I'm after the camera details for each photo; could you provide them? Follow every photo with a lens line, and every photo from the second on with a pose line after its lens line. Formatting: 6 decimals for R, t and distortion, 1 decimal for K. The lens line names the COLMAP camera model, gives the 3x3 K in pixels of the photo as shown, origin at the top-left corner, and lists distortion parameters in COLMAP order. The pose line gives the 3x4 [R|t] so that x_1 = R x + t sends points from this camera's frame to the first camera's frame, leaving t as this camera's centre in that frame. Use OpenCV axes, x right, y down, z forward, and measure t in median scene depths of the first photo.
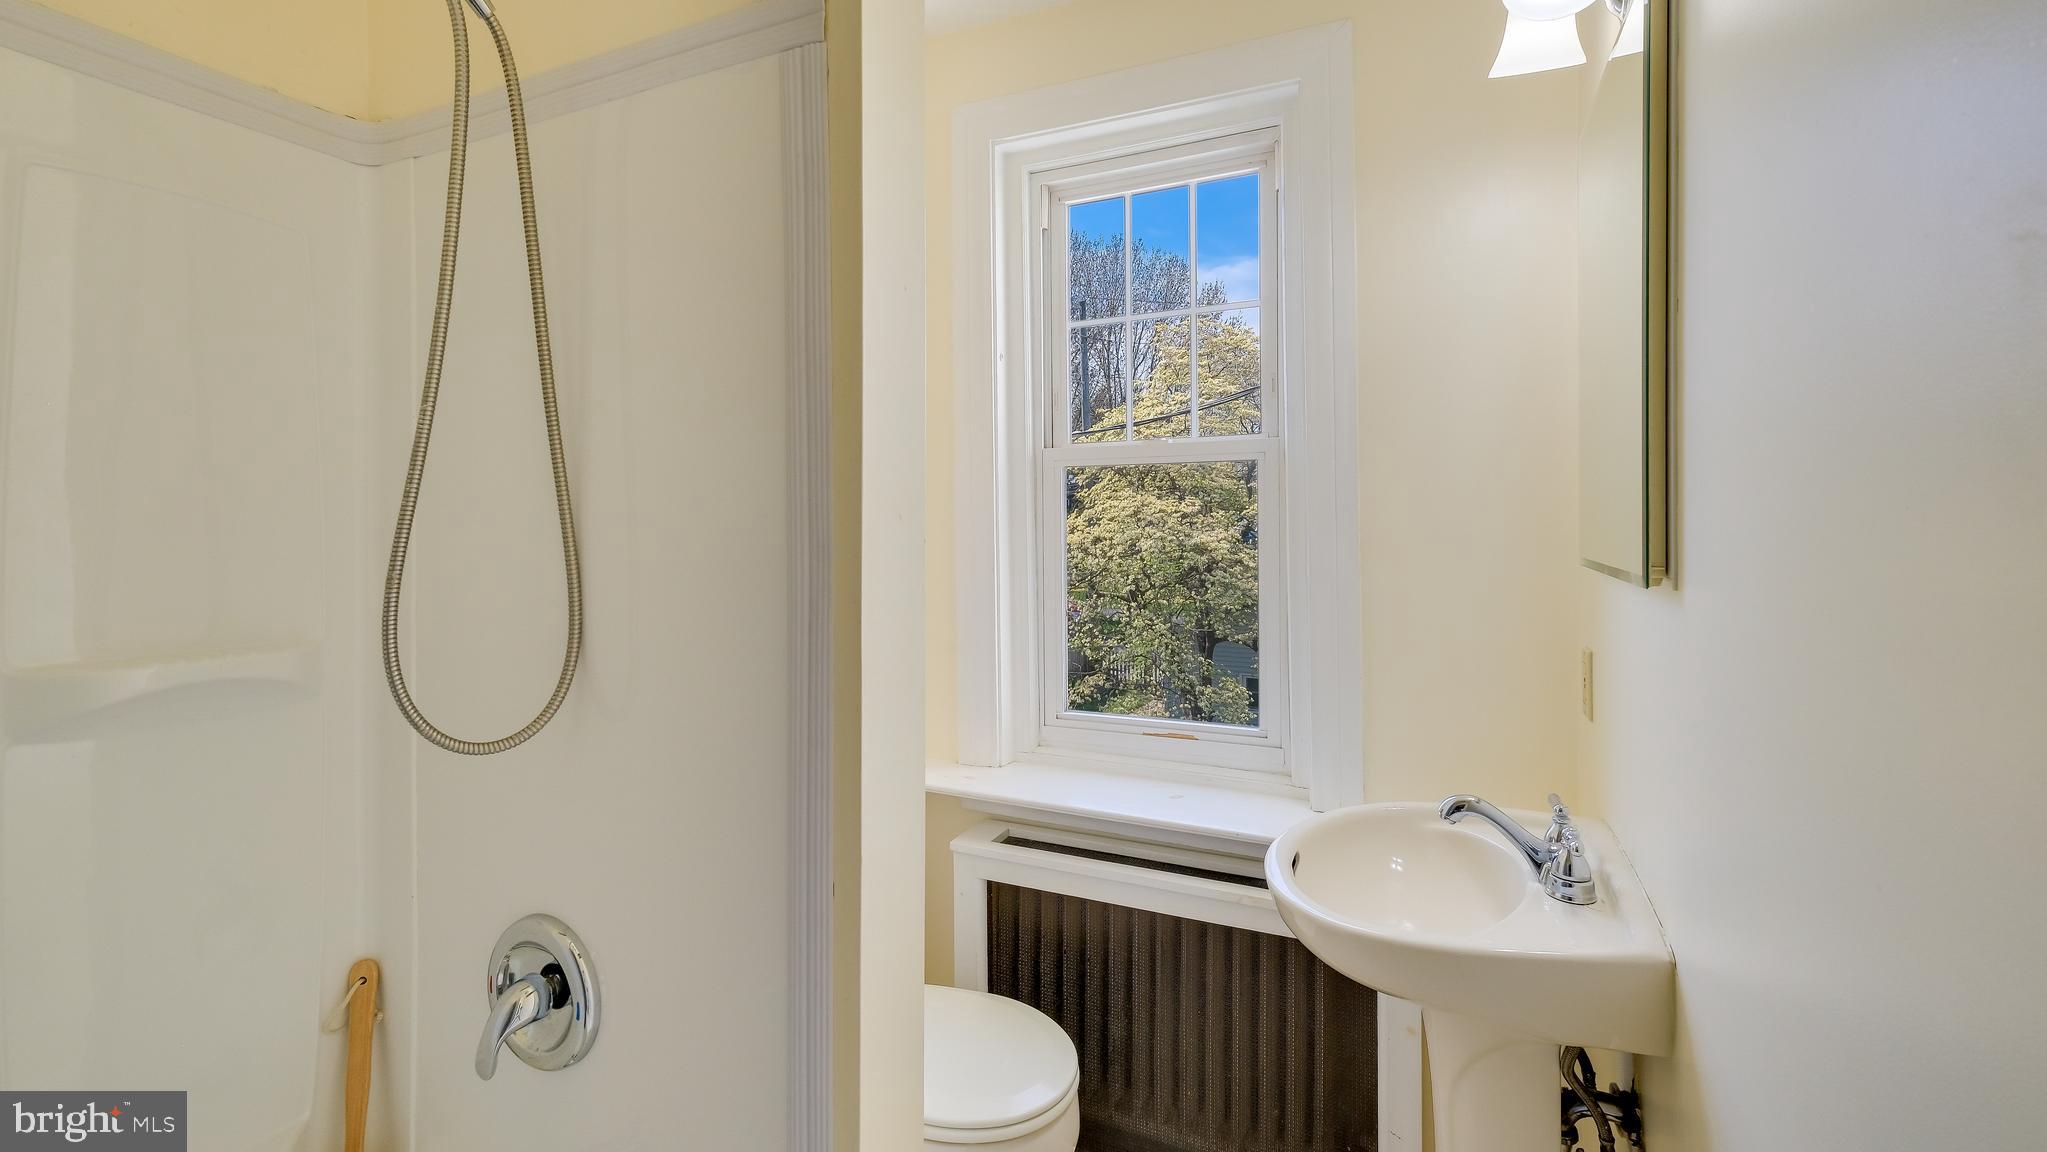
lens RADIAL K [[926.1, 0, 1012.0], [0, 926.1, 564.2], [0, 0, 1]] dist [-0.011872, 0.003729]
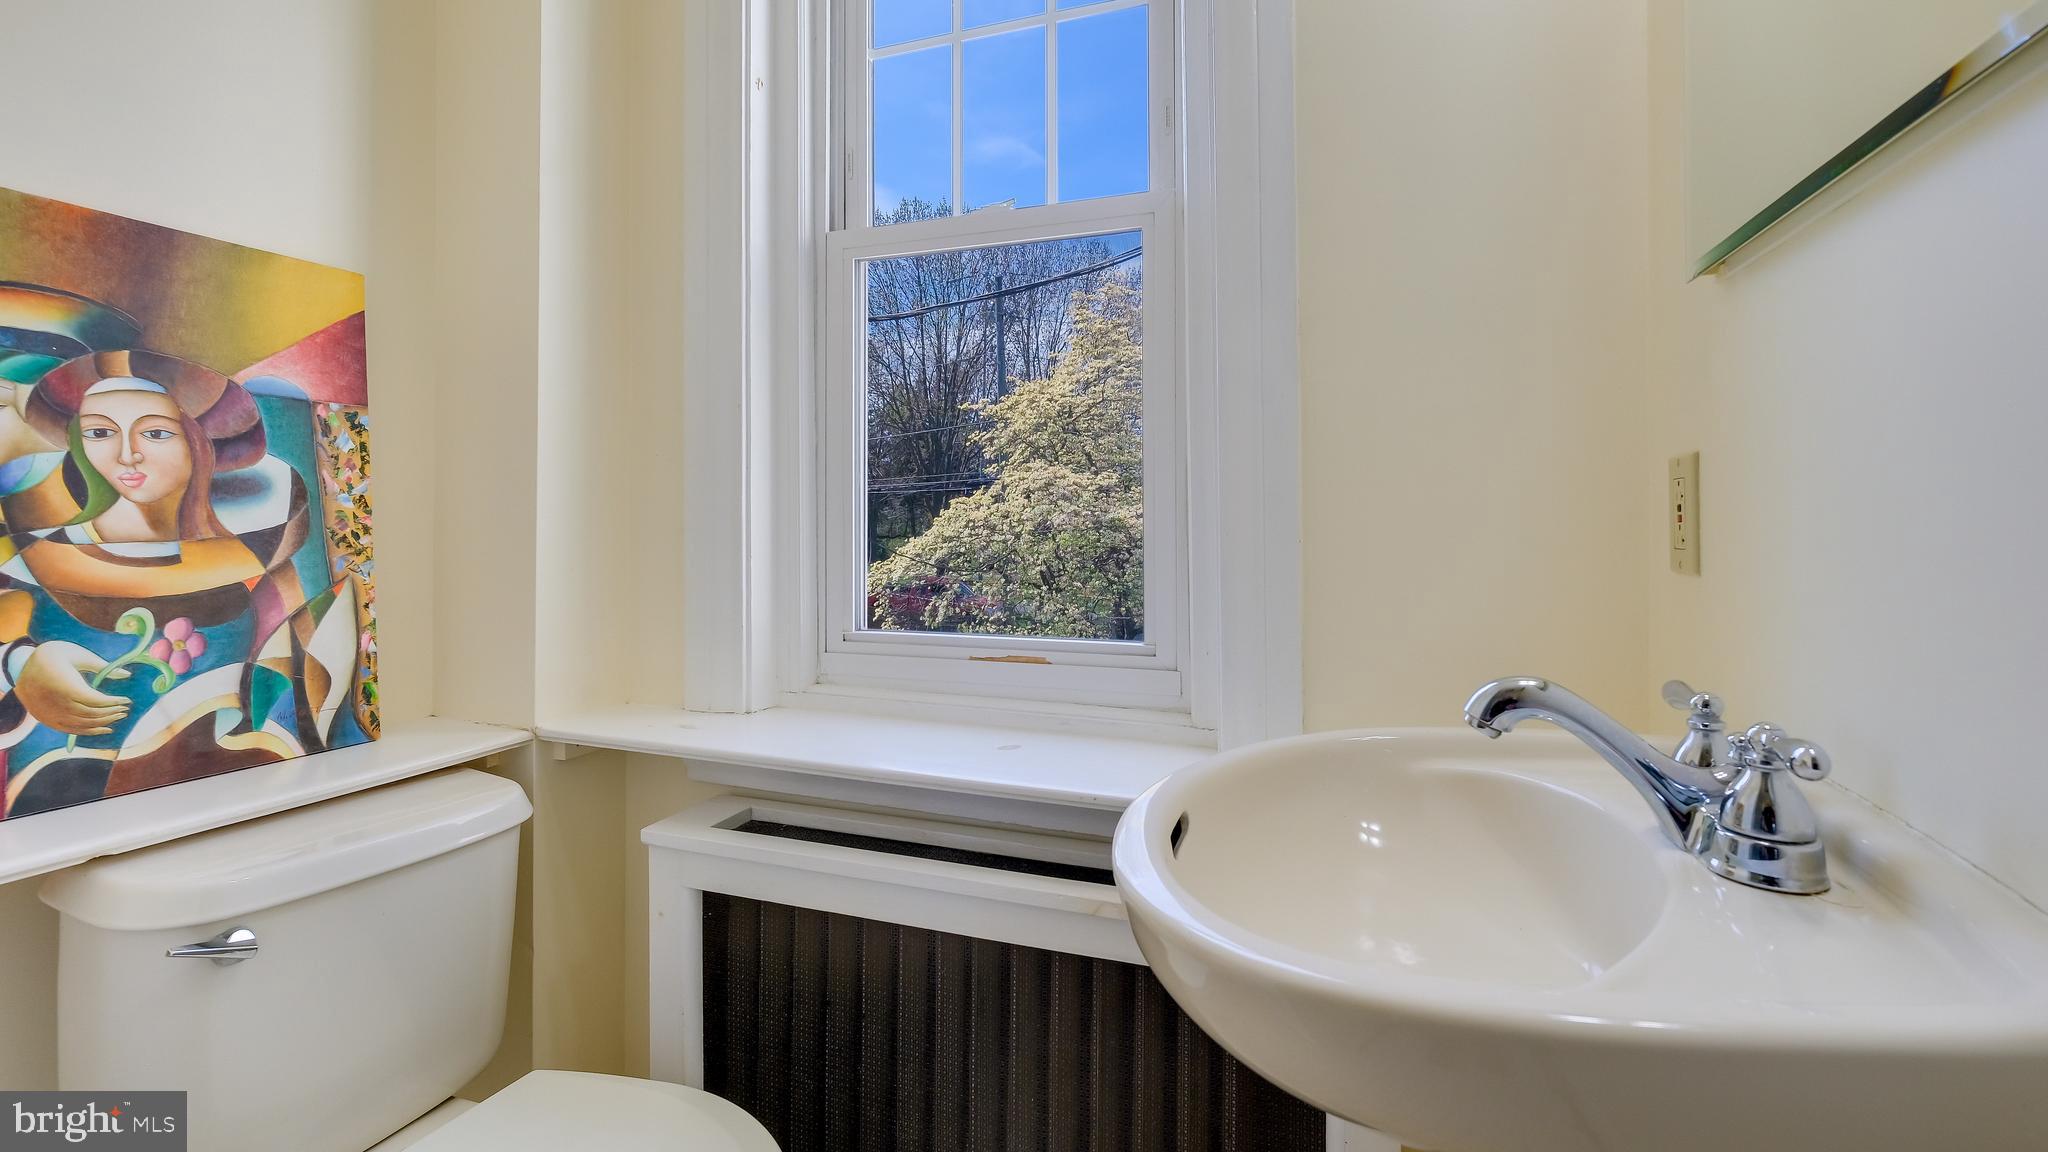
lens RADIAL K [[926.6, 0, 1037.1], [0, 926.6, 574.1], [0, 0, 1]] dist [-0.011872, 0.003729]
pose [[0.995238, 0.002912, 0.097436, 0.132984], [-0.002216, 0.999971, -0.007253, 0.137195], [-0.097454, 0.007003, 0.995215, 0.372591]]
